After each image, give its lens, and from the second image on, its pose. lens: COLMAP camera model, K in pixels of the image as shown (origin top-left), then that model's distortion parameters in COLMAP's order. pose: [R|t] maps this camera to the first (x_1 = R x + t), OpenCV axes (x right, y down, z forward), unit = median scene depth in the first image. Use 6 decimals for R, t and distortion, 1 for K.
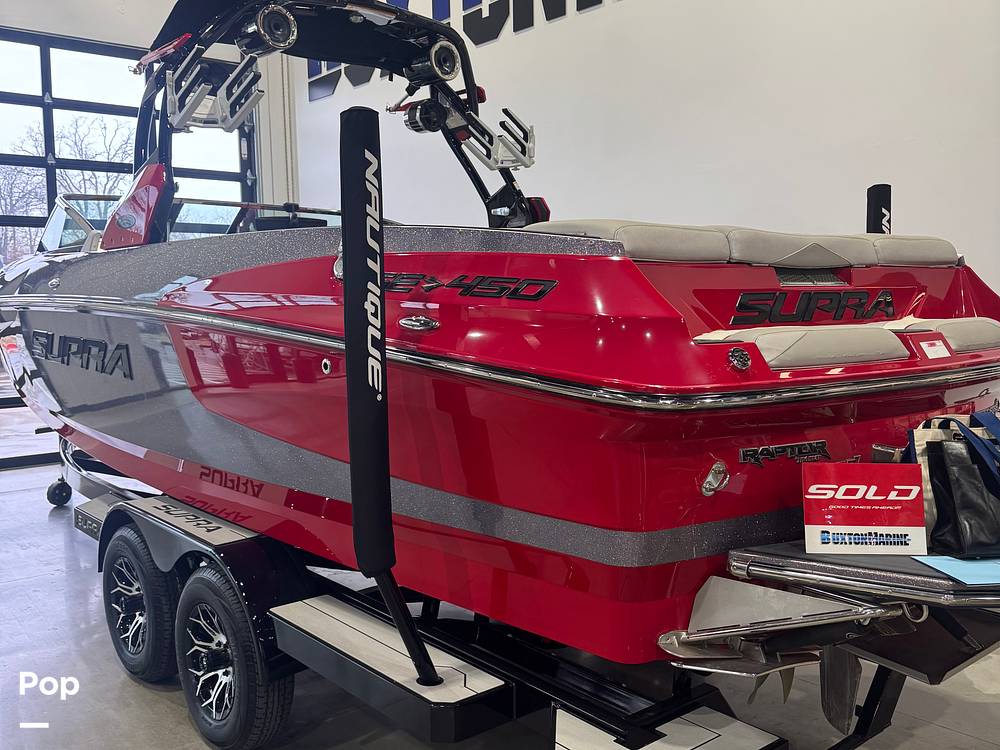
lens RADIAL K [[929.2, 0, 485.8], [0, 929.2, 374.5], [0, 0, 1]] dist [0.181175, -0.420120]
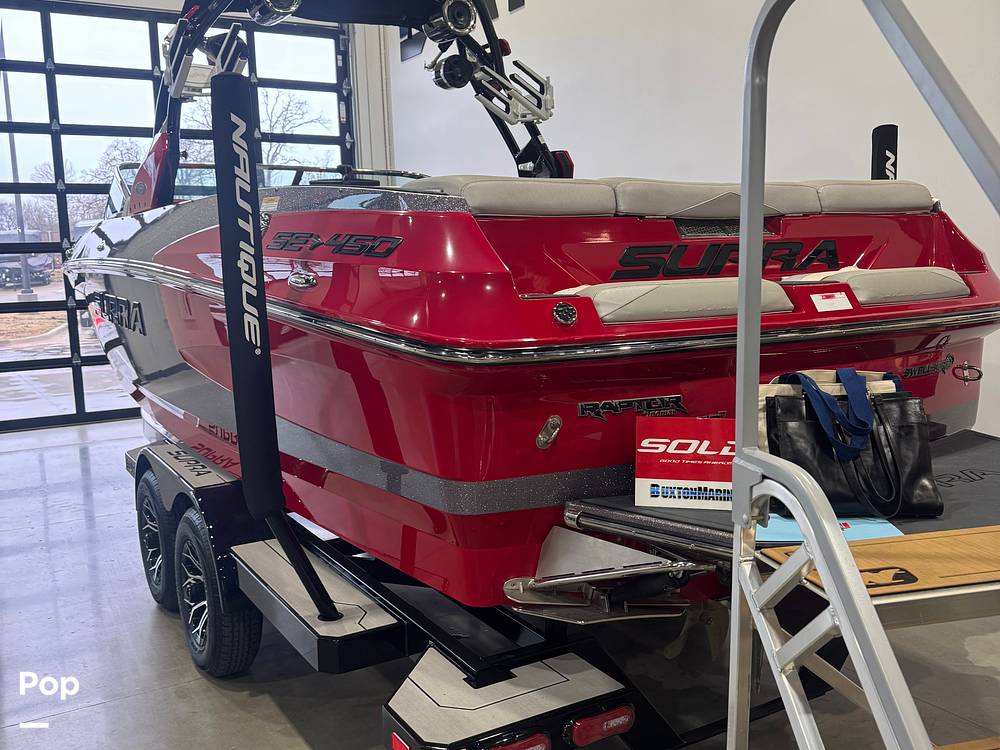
lens RADIAL K [[924.9, 0, 498.7], [0, 924.9, 390.0], [0, 0, 1]] dist [0.210206, -0.518524]
pose [[0.984926, 0.008052, -0.172787, 0.340728], [0.002625, 0.998105, 0.061473, 0.003328], [0.172954, -0.061000, 0.983039, 0.002178]]
